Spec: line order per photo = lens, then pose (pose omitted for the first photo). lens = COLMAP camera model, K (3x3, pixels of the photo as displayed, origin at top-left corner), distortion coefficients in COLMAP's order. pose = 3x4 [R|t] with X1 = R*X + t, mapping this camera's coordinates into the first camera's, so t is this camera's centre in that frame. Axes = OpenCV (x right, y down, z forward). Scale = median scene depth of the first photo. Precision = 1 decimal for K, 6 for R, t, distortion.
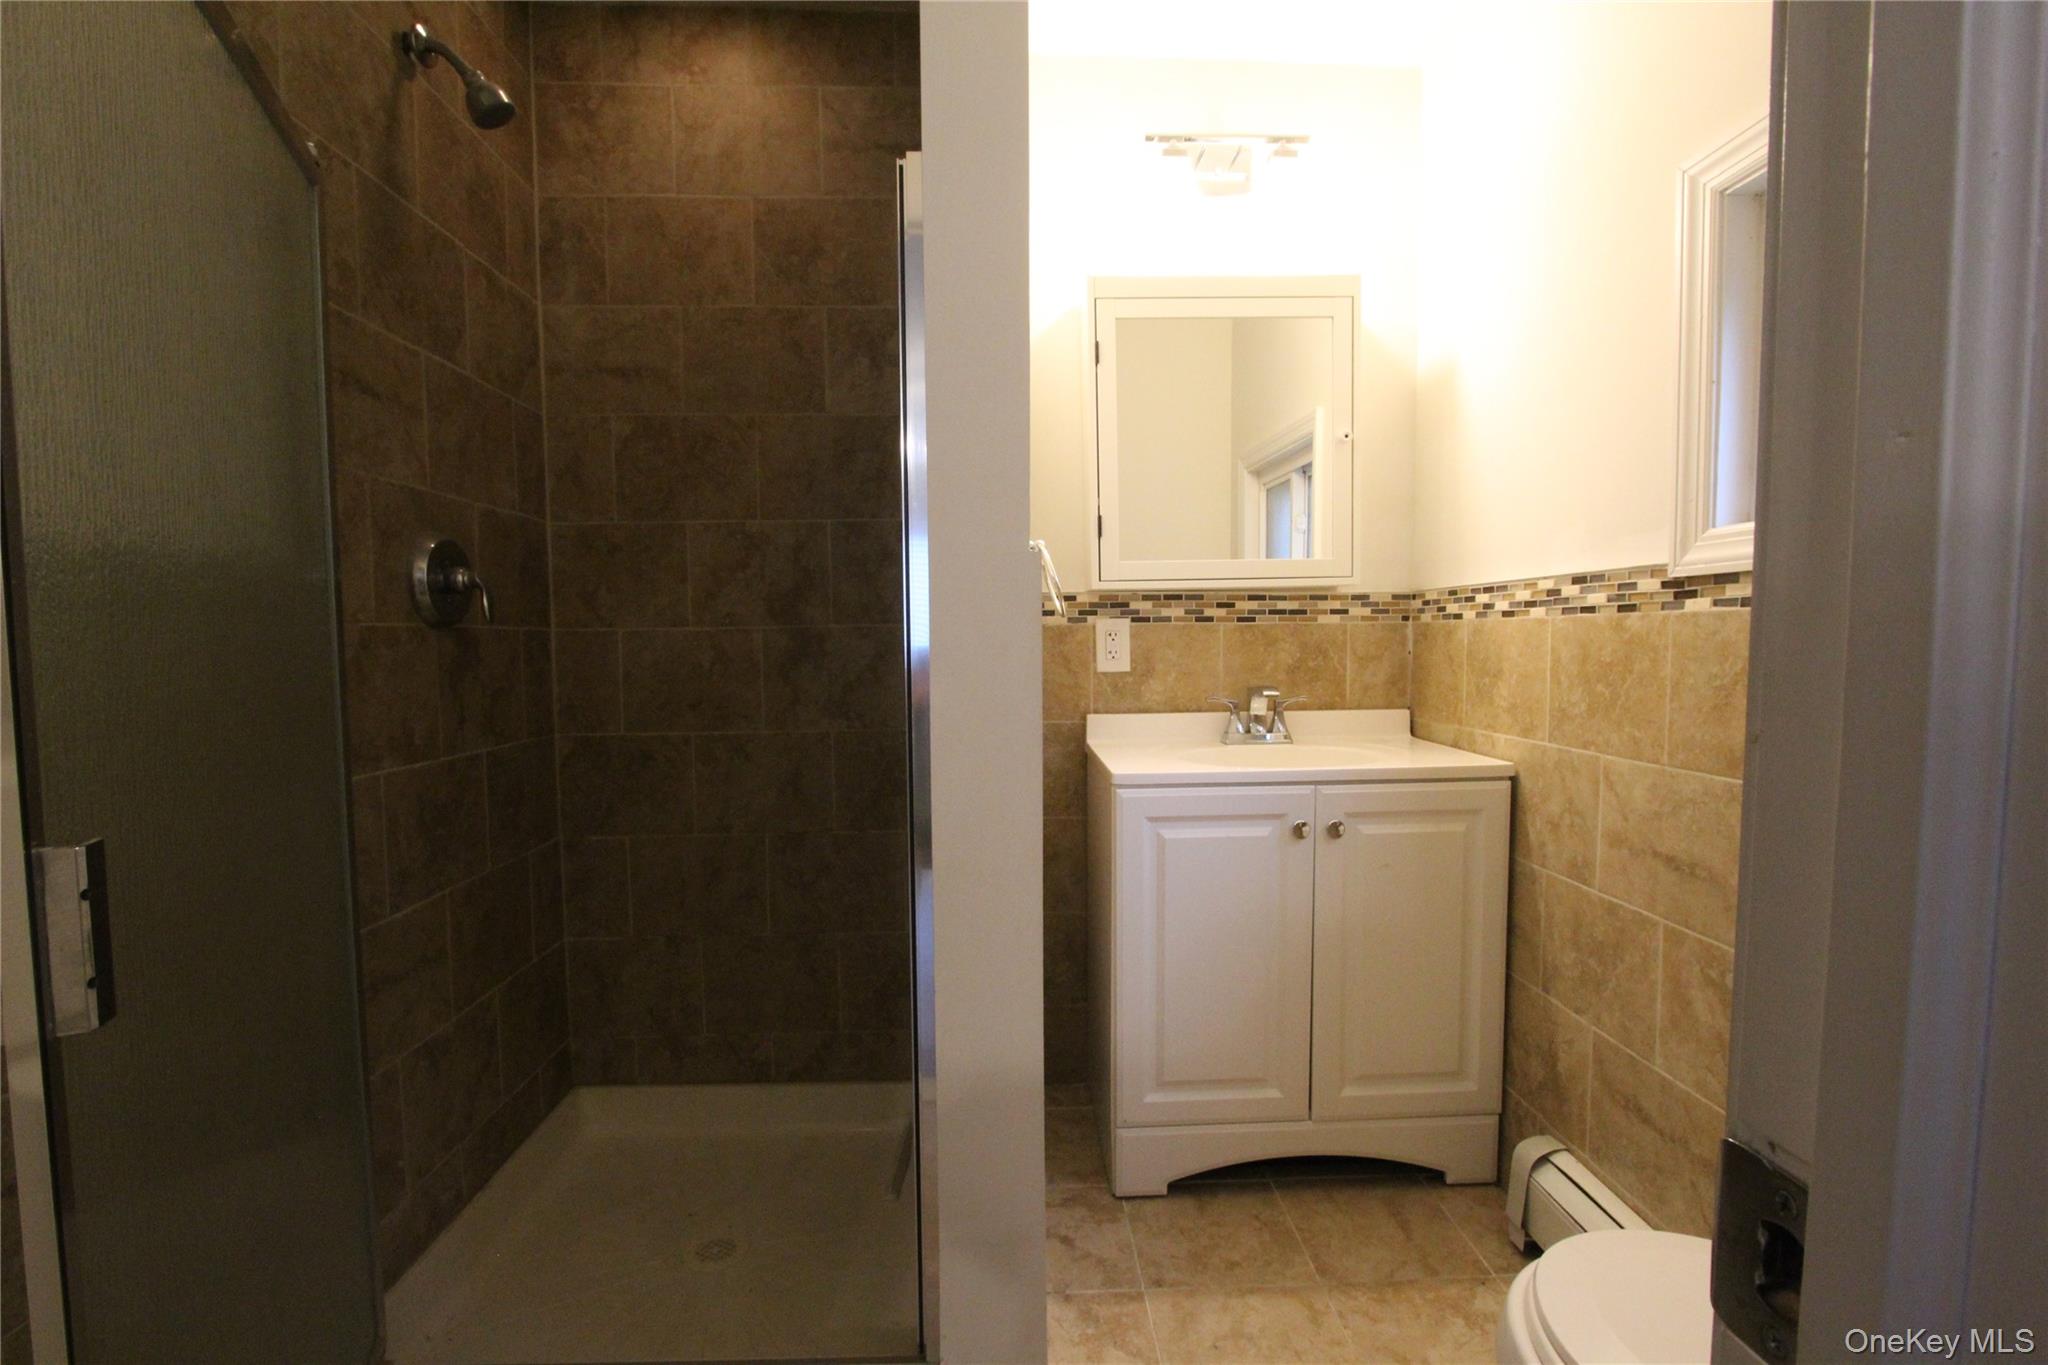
lens RADIAL K [[930.5, 0, 1022.8], [0, 930.5, 698.6], [0, 0, 1]] dist [-0.030157, -0.000114]
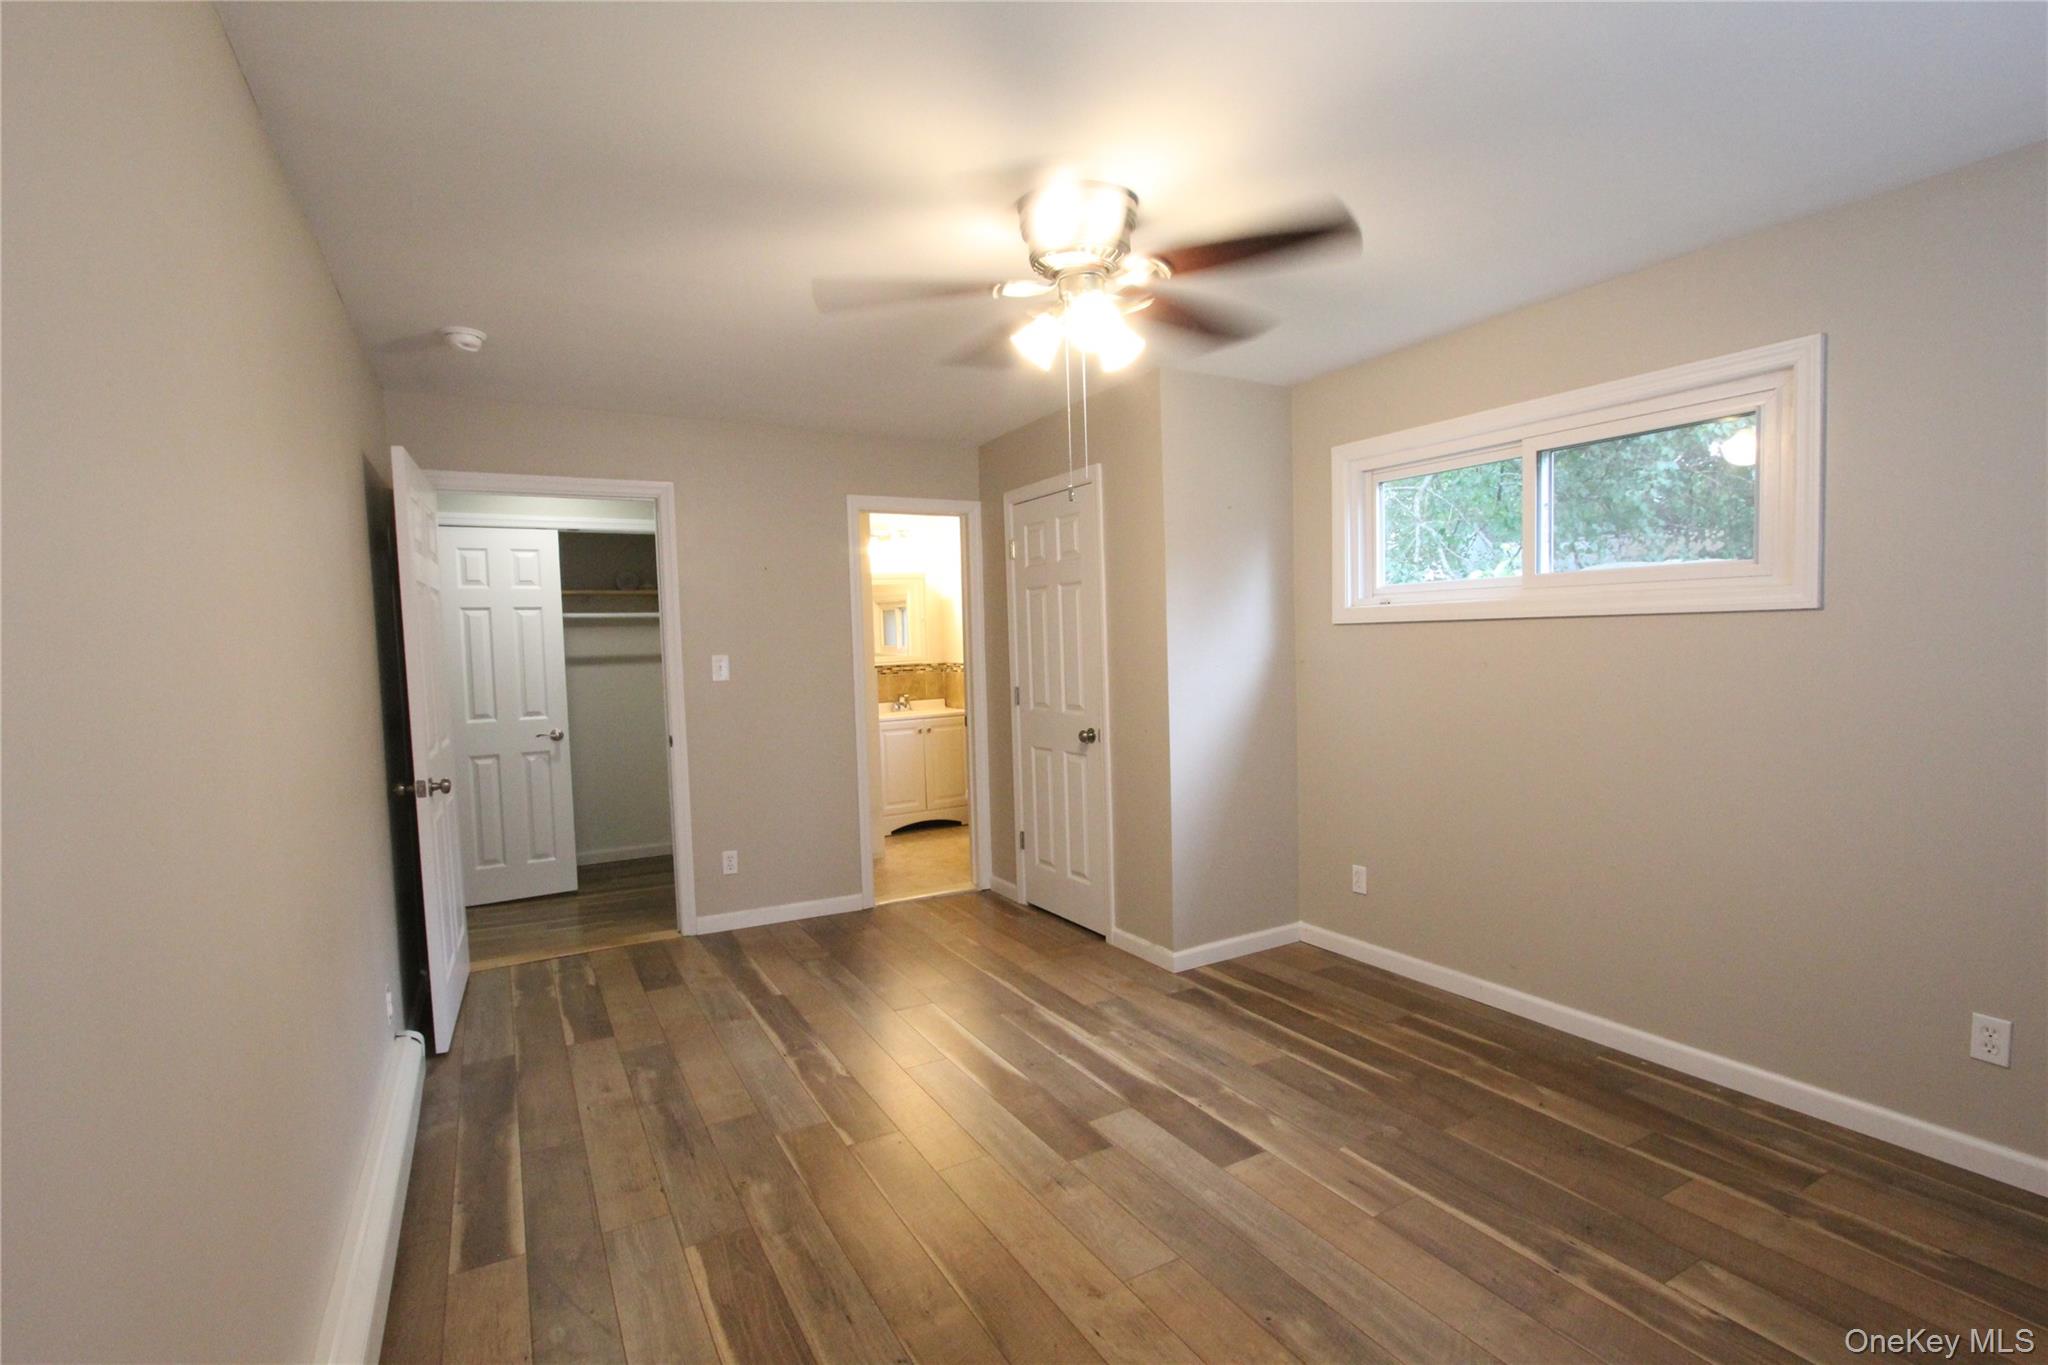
lens RADIAL K [[930.5, 0, 1023.1], [0, 930.5, 685.4], [0, 0, 1]] dist [-0.030157, -0.000114]
pose [[0.880910, -0.046010, 0.471043, -0.906272], [0.052390, 0.998627, -0.000434, -0.019054], [-0.470376, 0.025060, 0.882110, -2.084255]]
